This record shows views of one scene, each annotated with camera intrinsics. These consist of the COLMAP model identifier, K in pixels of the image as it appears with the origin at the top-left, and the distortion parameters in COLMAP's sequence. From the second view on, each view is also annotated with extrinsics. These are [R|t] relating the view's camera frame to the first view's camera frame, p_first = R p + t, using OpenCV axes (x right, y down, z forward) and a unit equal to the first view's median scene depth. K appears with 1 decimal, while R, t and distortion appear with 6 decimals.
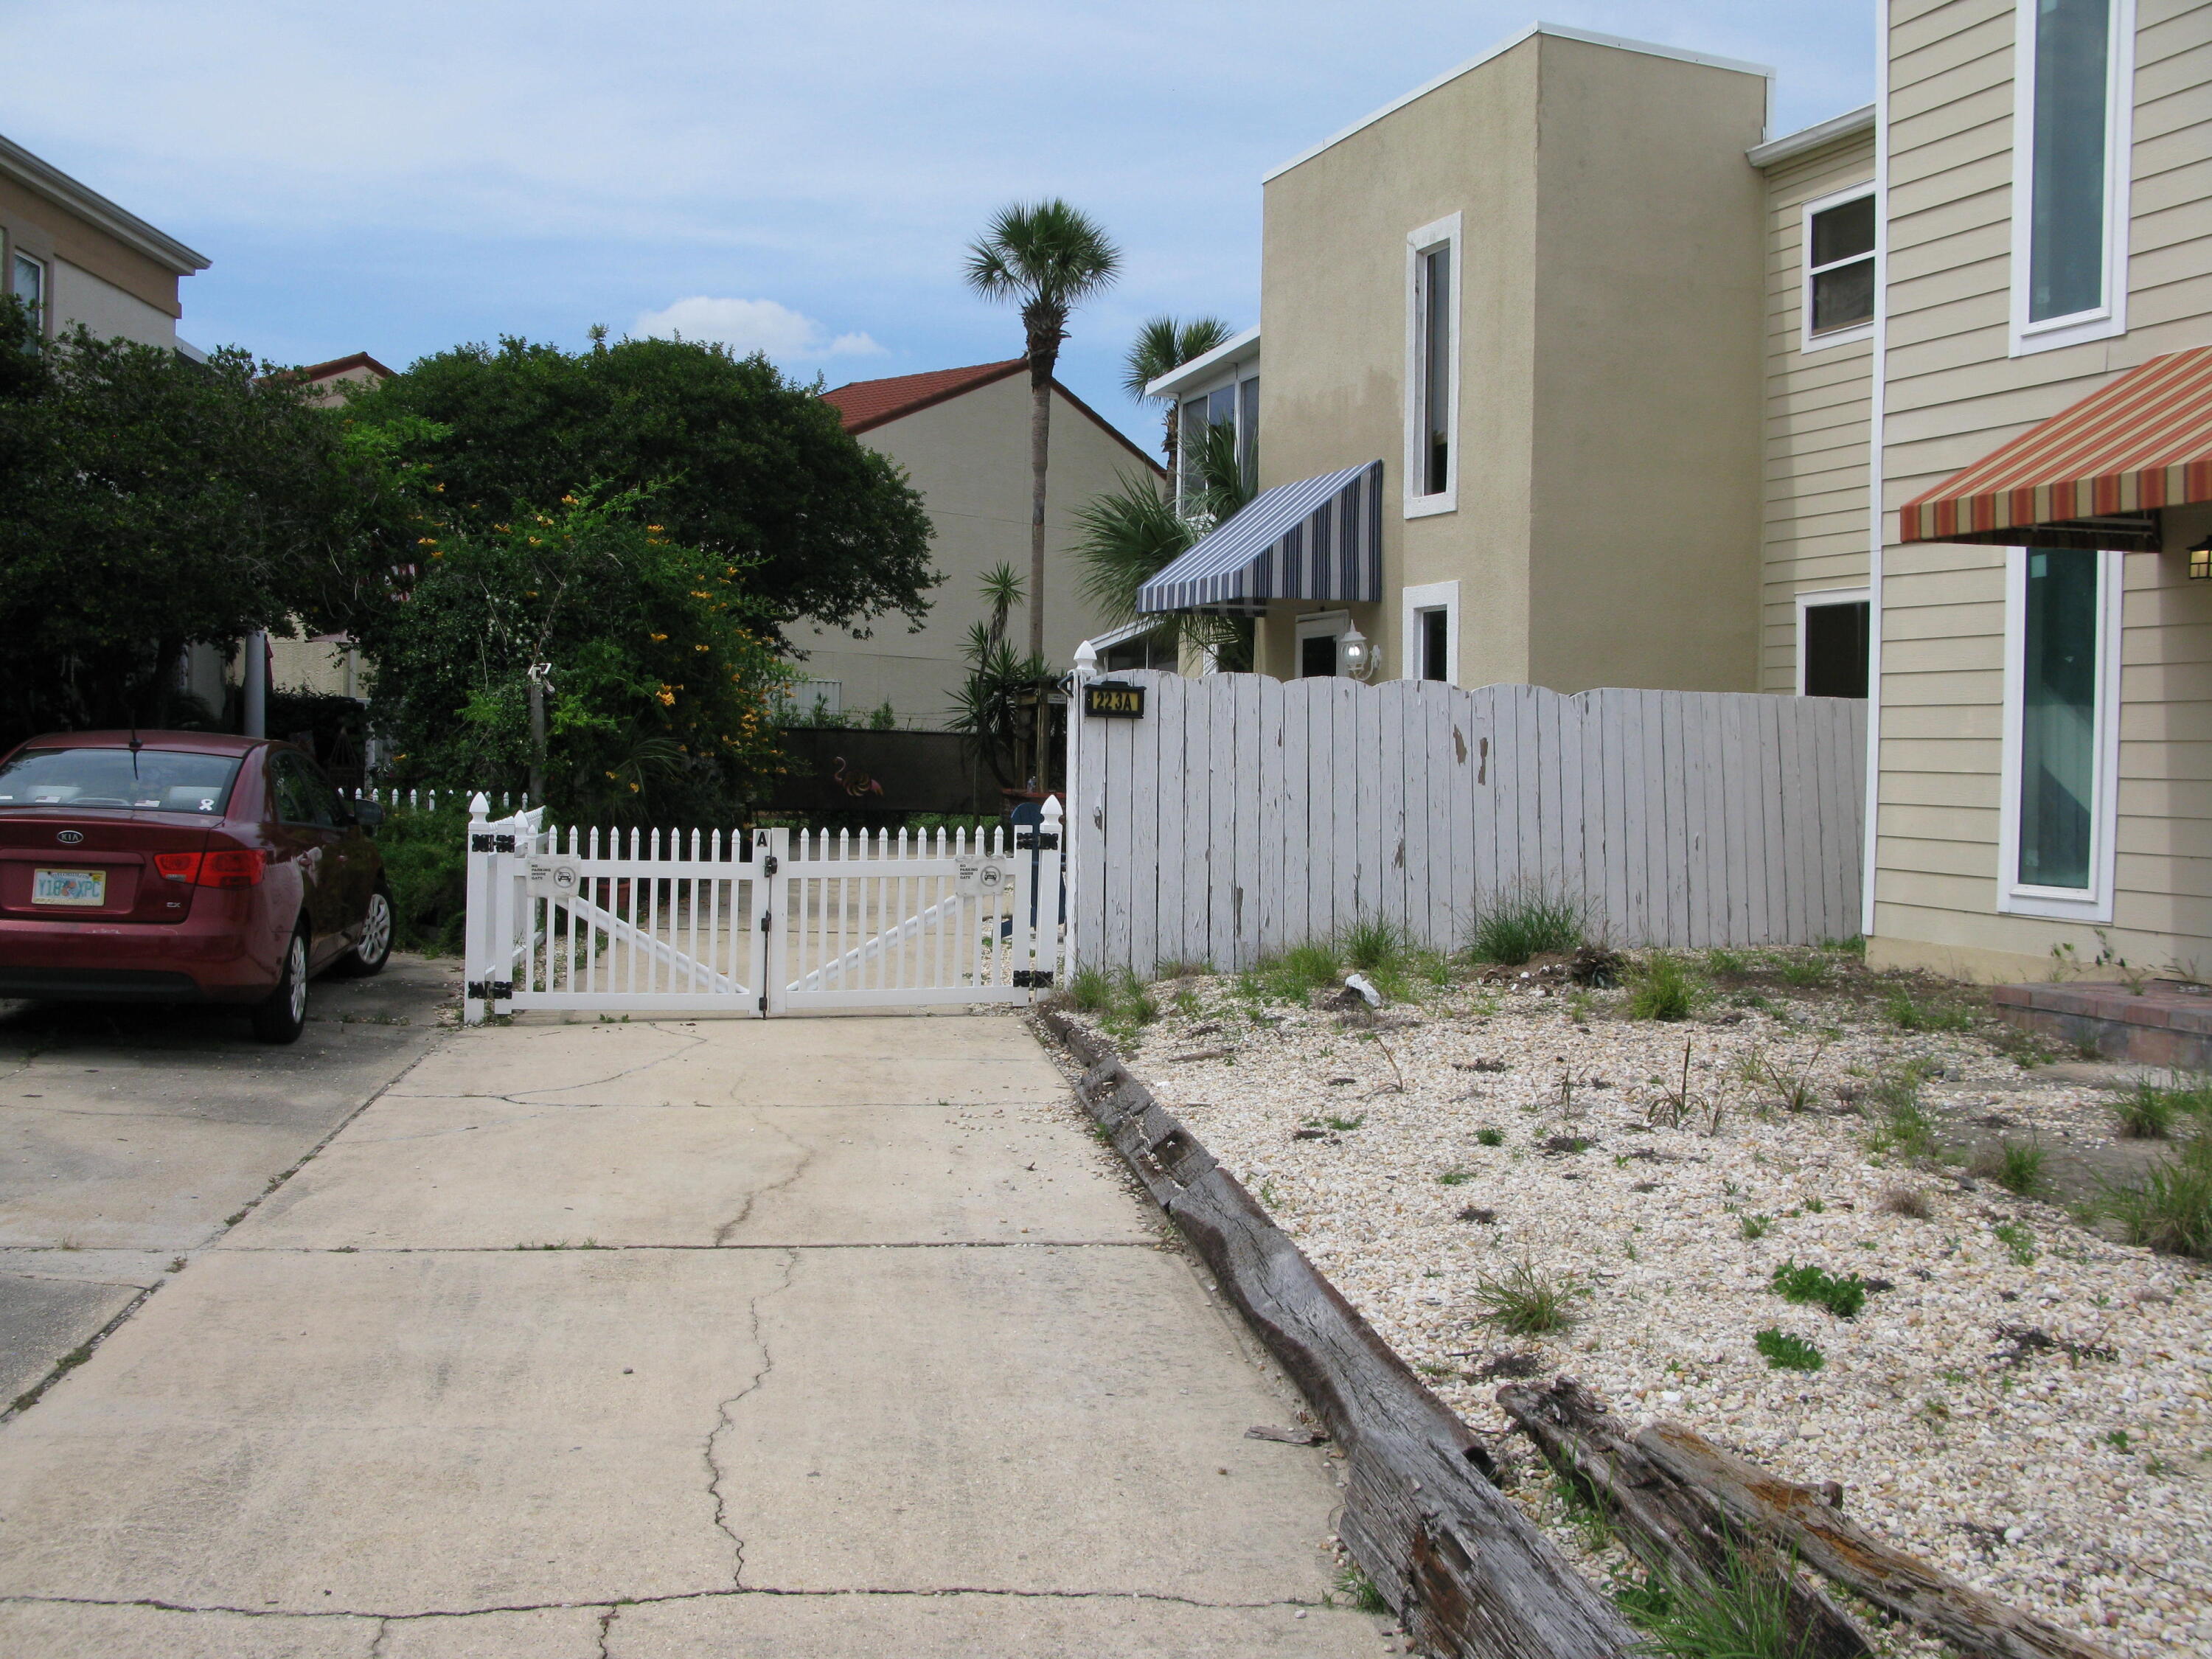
lens RADIAL K [[2152.3, 0, 1106.0], [0, 2152.3, 829.5], [0, 0, 1]] dist [-0.224718, 0.225873]
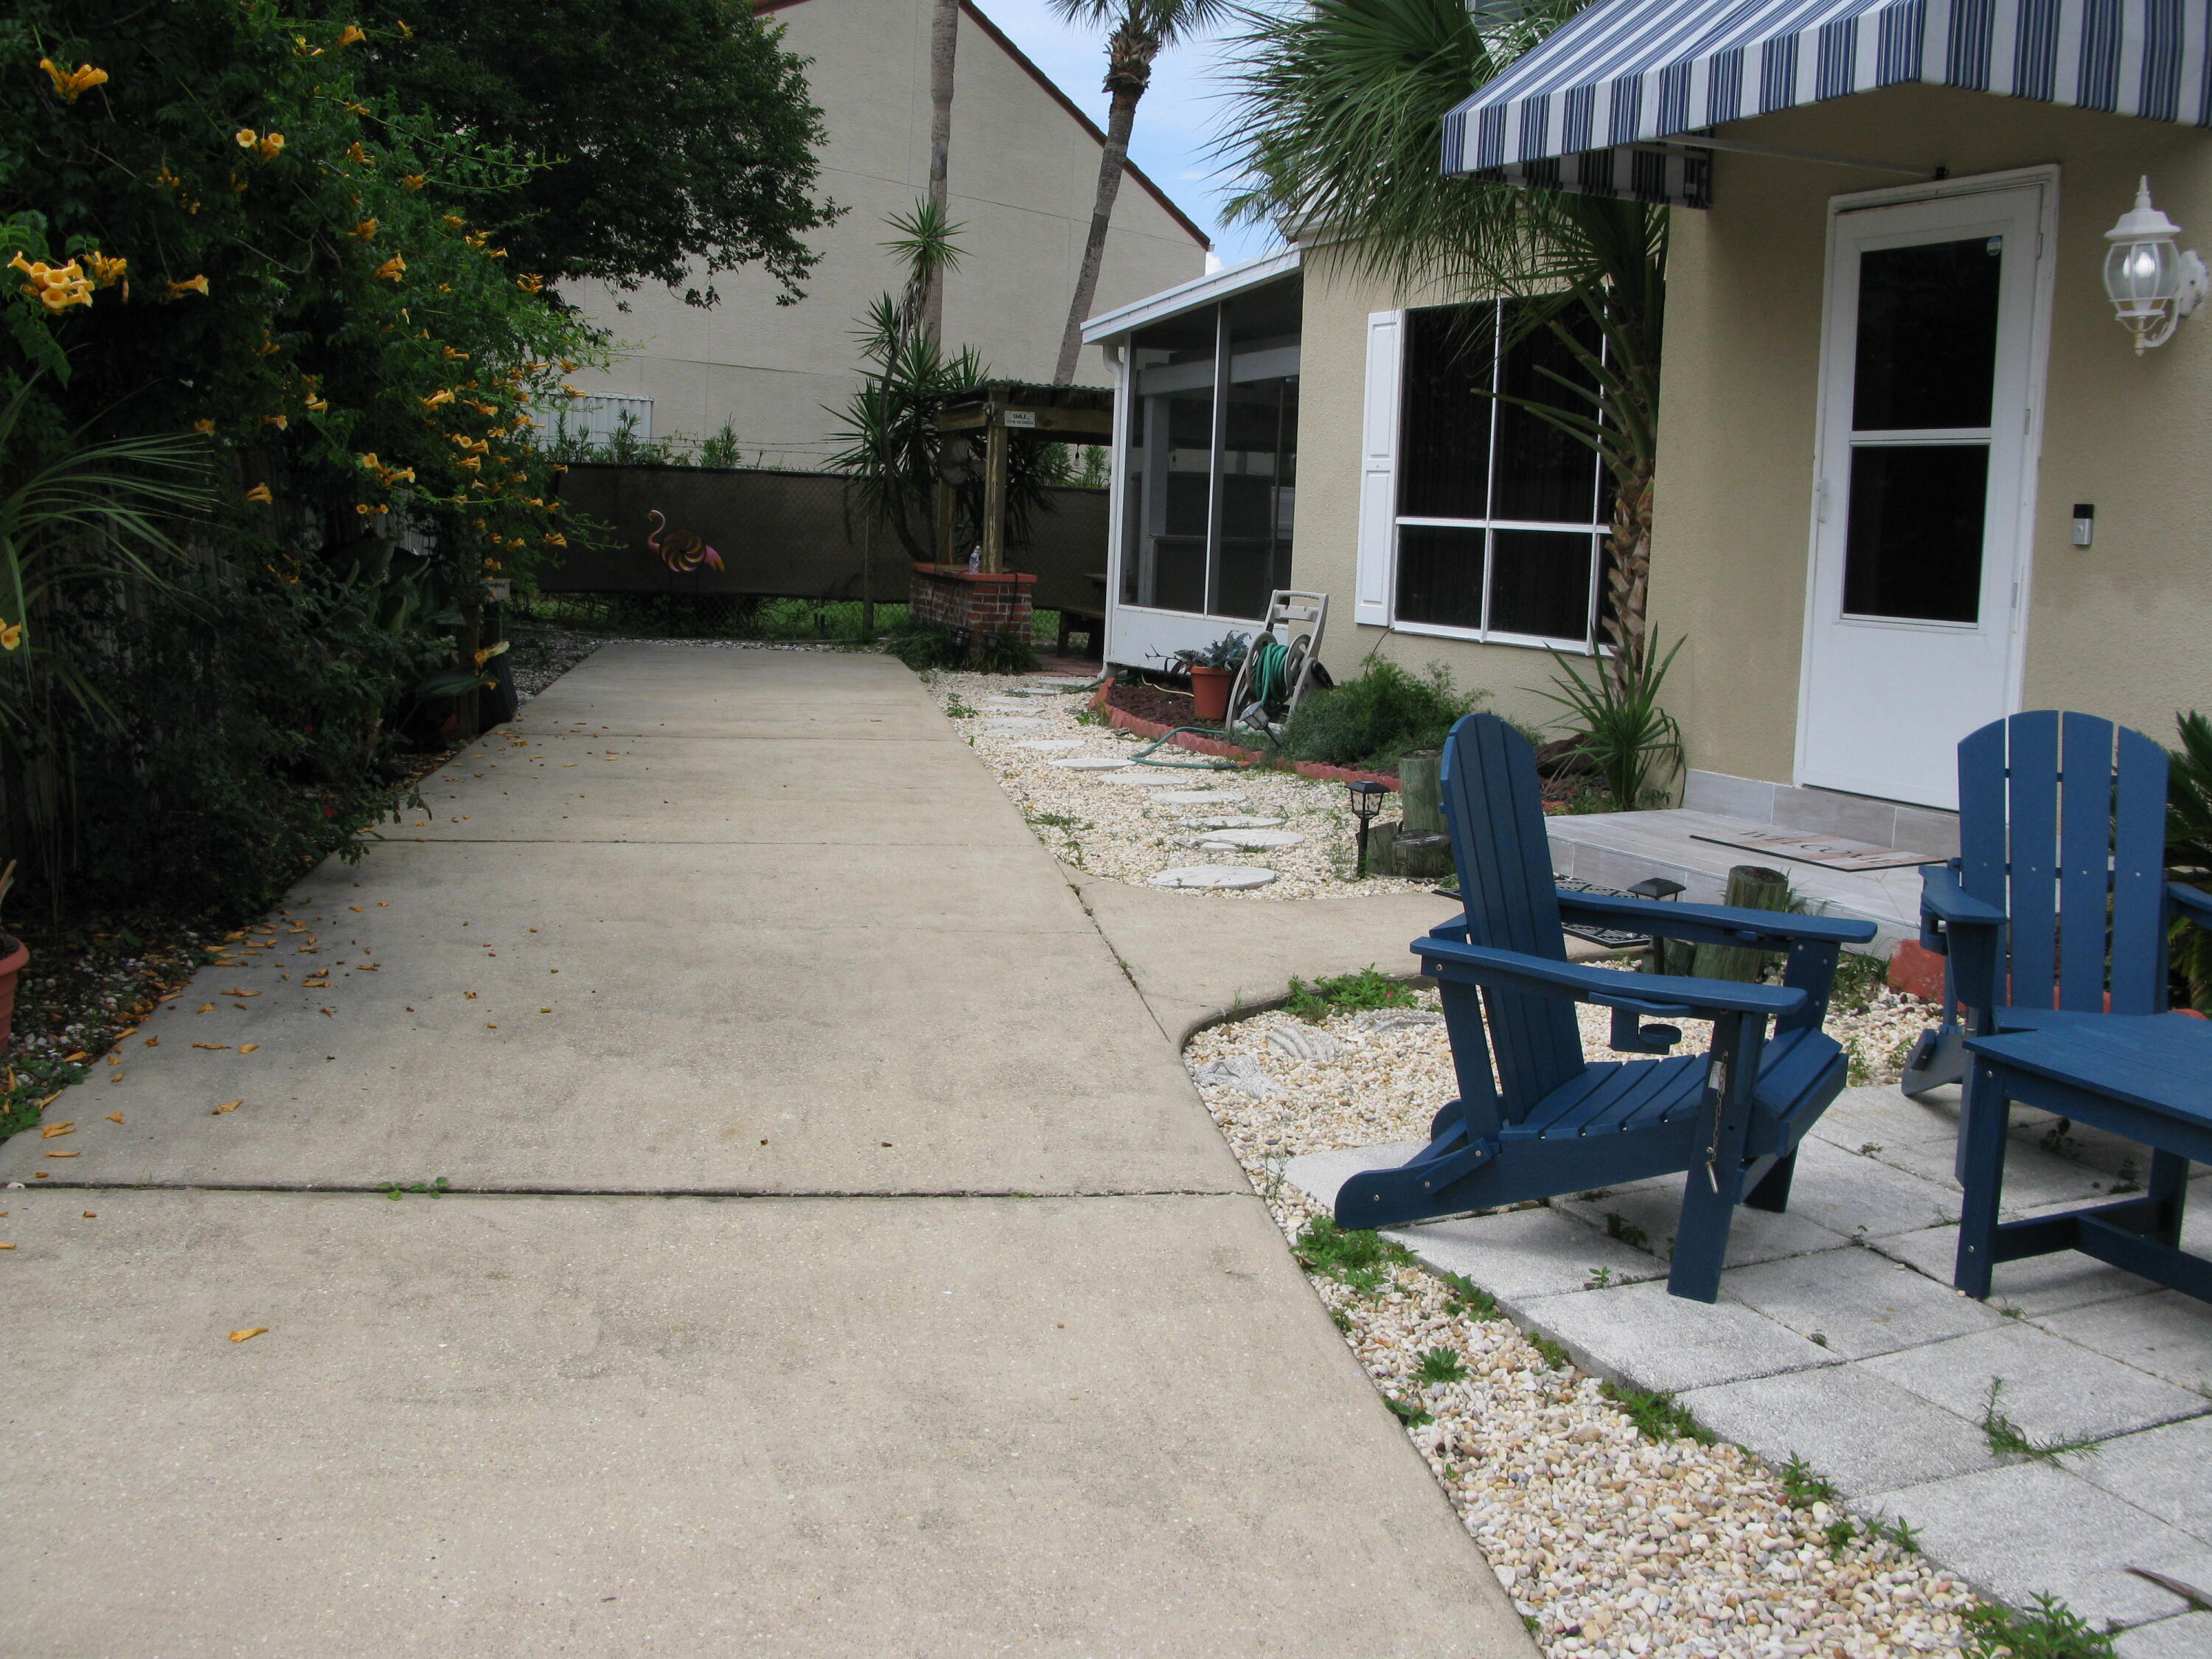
lens RADIAL K [[2152.3, 0, 1106.0], [0, 2152.3, 829.5], [0, 0, 1]] dist [-0.224718, 0.225873]
pose [[0.995330, 0.004316, 0.096432, -0.055585], [-0.015326, 0.993394, 0.113723, -0.014314], [-0.095304, -0.114670, 0.988822, 0.381912]]
